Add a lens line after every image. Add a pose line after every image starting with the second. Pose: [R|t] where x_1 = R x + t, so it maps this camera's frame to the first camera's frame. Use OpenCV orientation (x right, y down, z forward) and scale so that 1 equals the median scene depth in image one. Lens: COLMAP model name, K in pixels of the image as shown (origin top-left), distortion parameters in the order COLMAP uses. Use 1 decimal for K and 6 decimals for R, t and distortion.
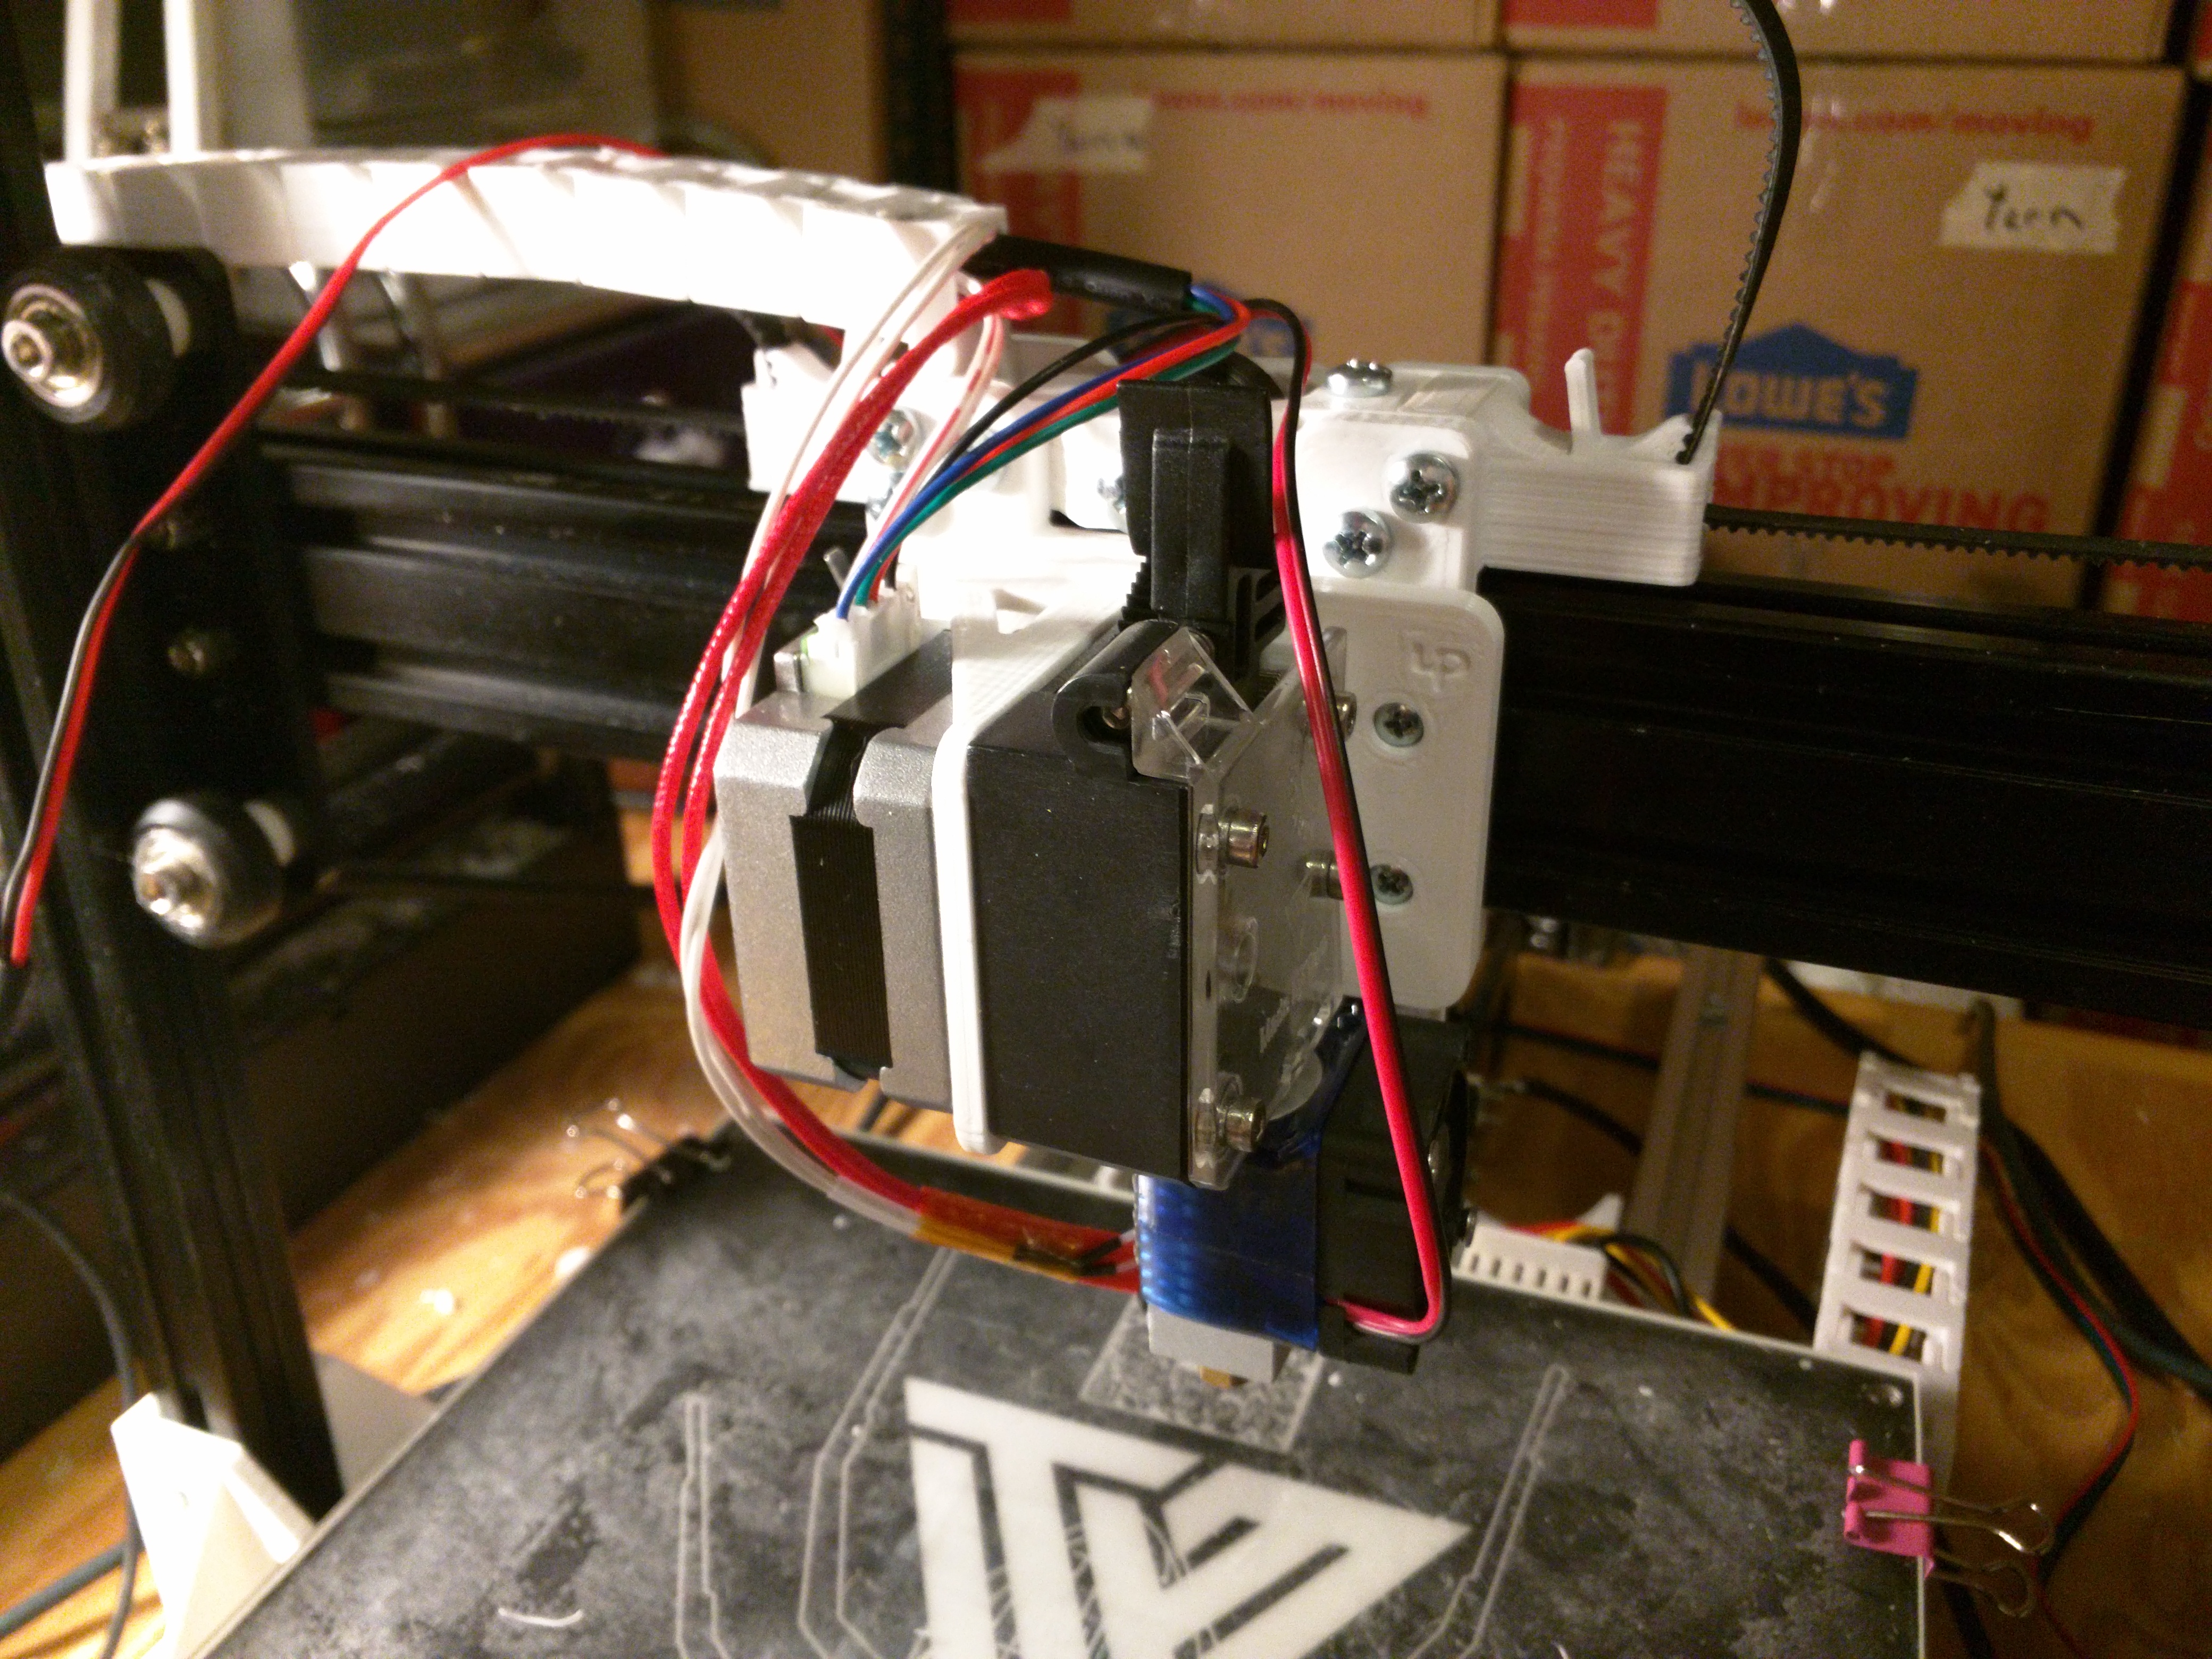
lens RADIAL K [[1928.5, 0, 1106.0], [0, 1928.5, 829.5], [0, 0, 1]] dist [0.002268, -0.001132]
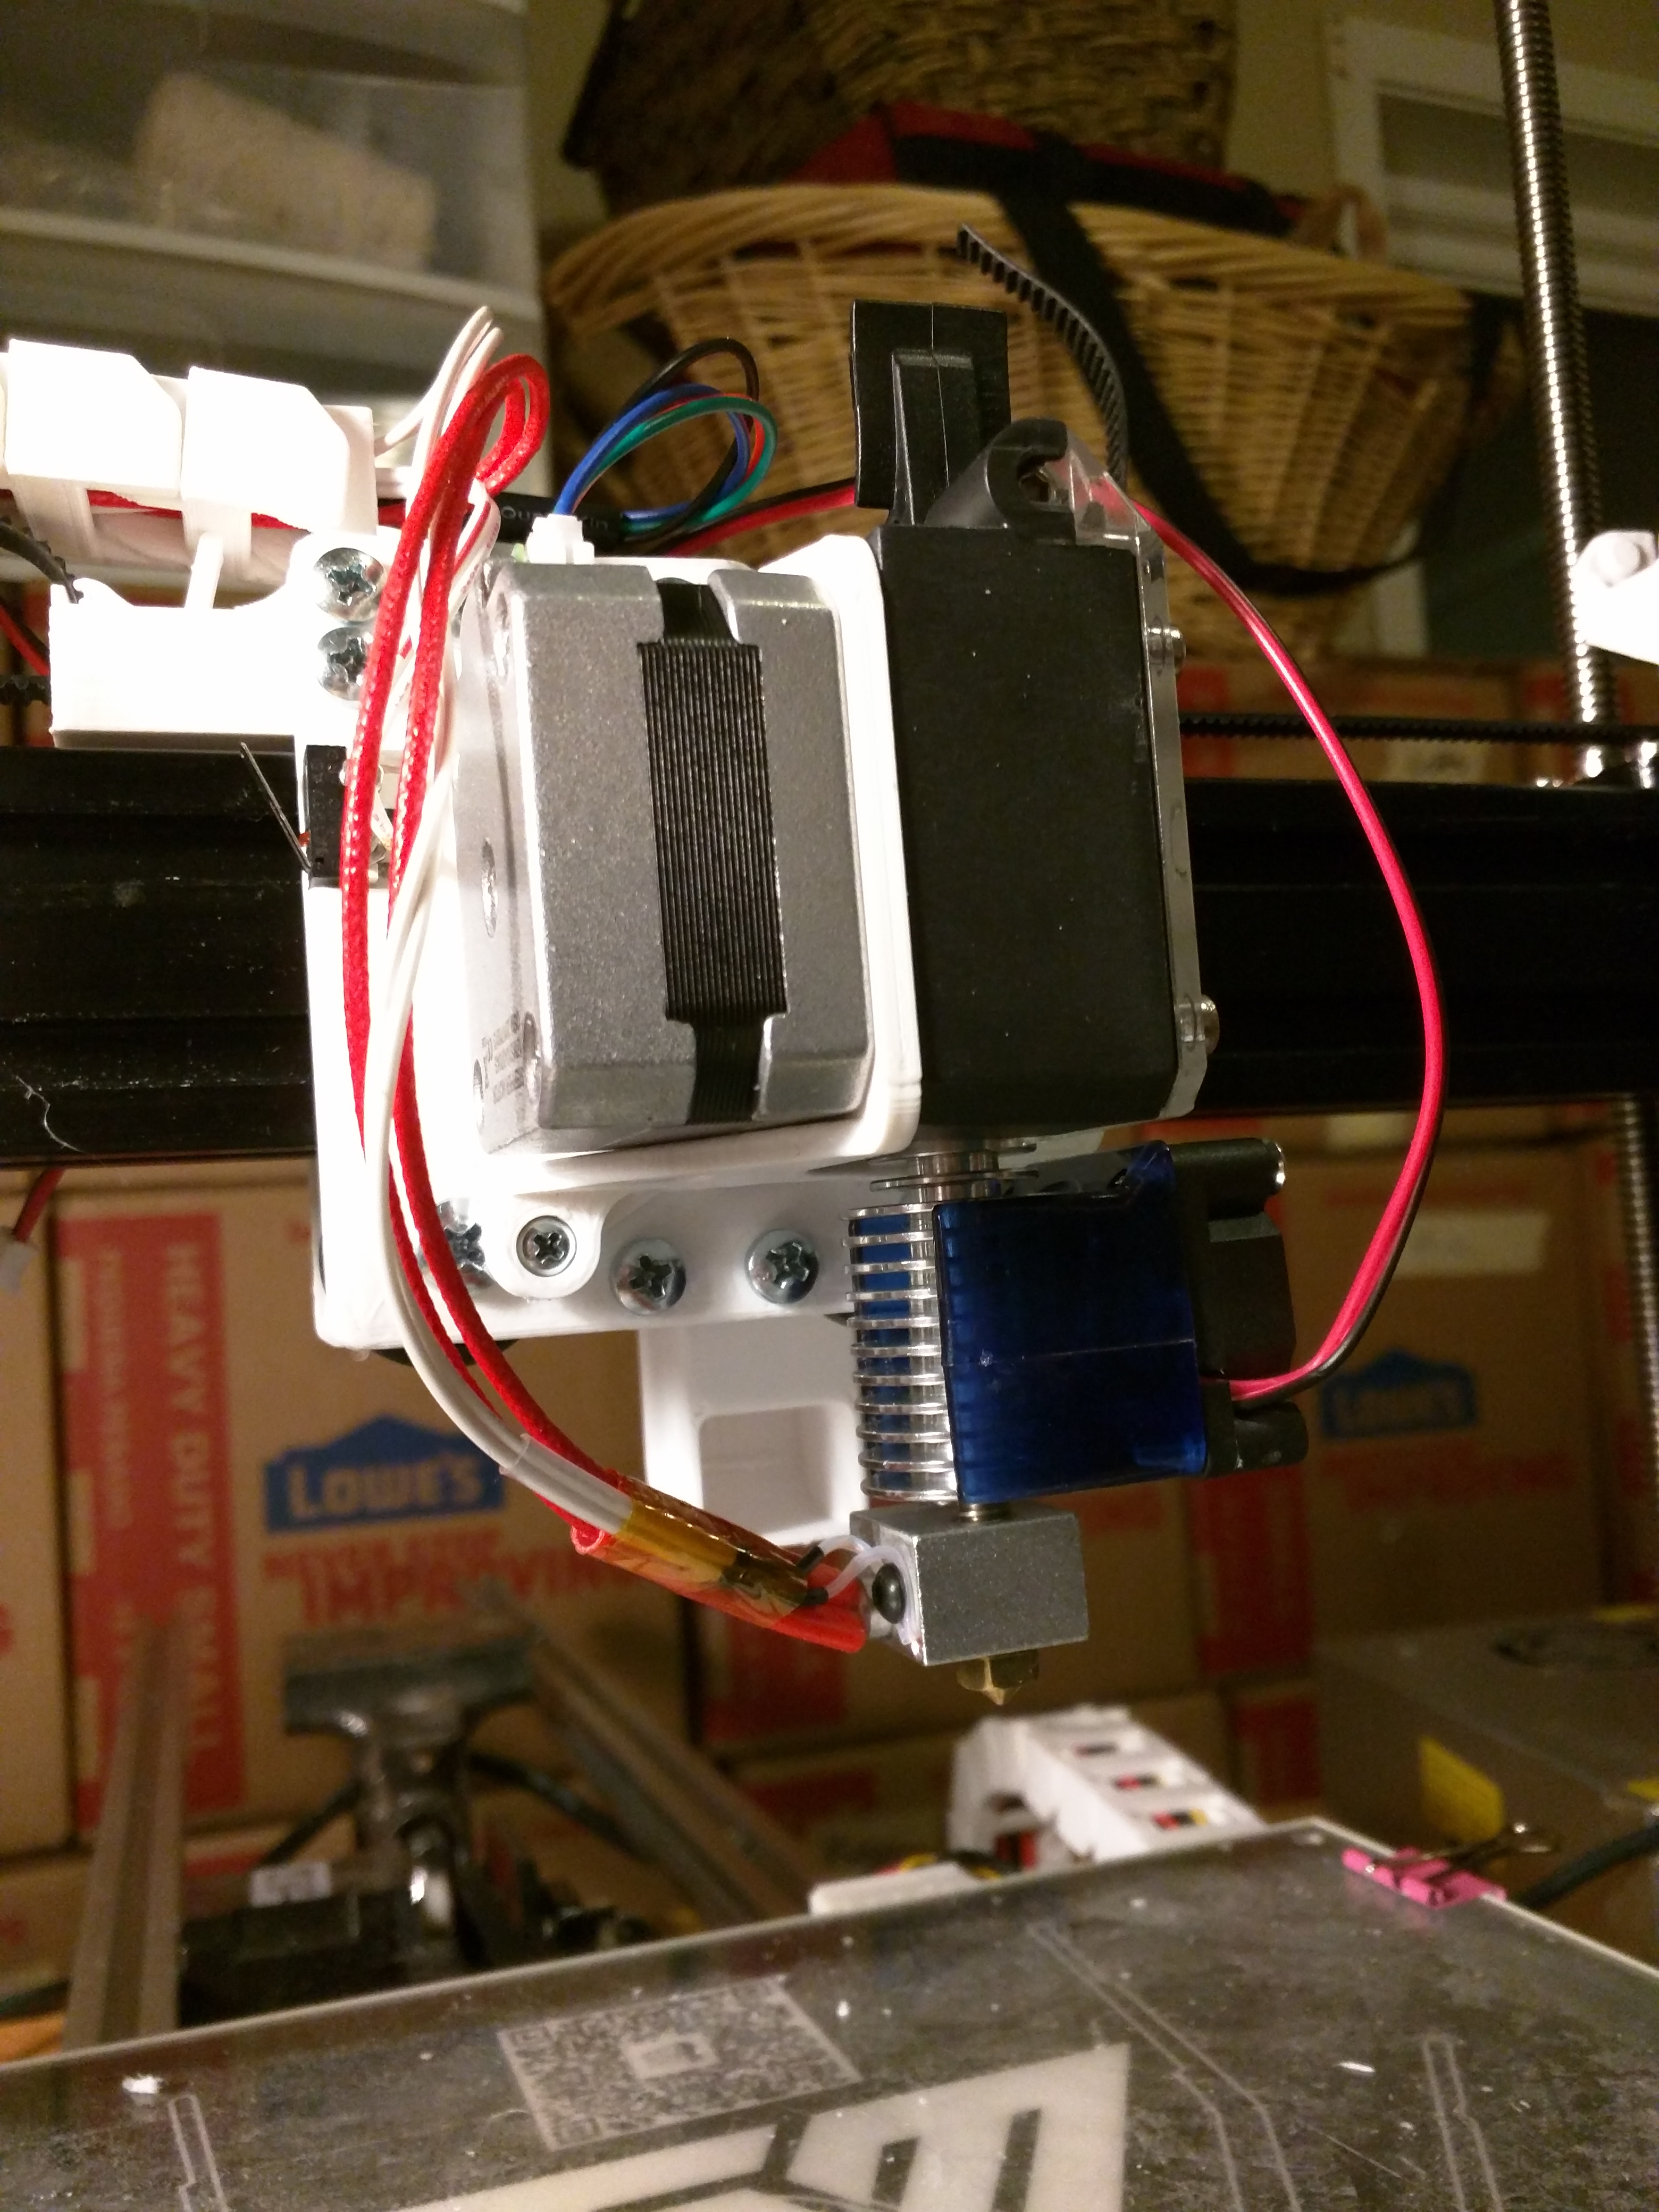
lens RADIAL K [[1928.5, 0, 833.7], [0, 1928.5, 1197.8], [0, 0, 1]] dist [0.002268, -0.001132]
pose [[0.754949, -0.006312, 0.655754, -0.366532], [0.336309, 0.862174, -0.378883, 0.297720], [-0.562982, 0.506573, 0.653020, 0.363275]]
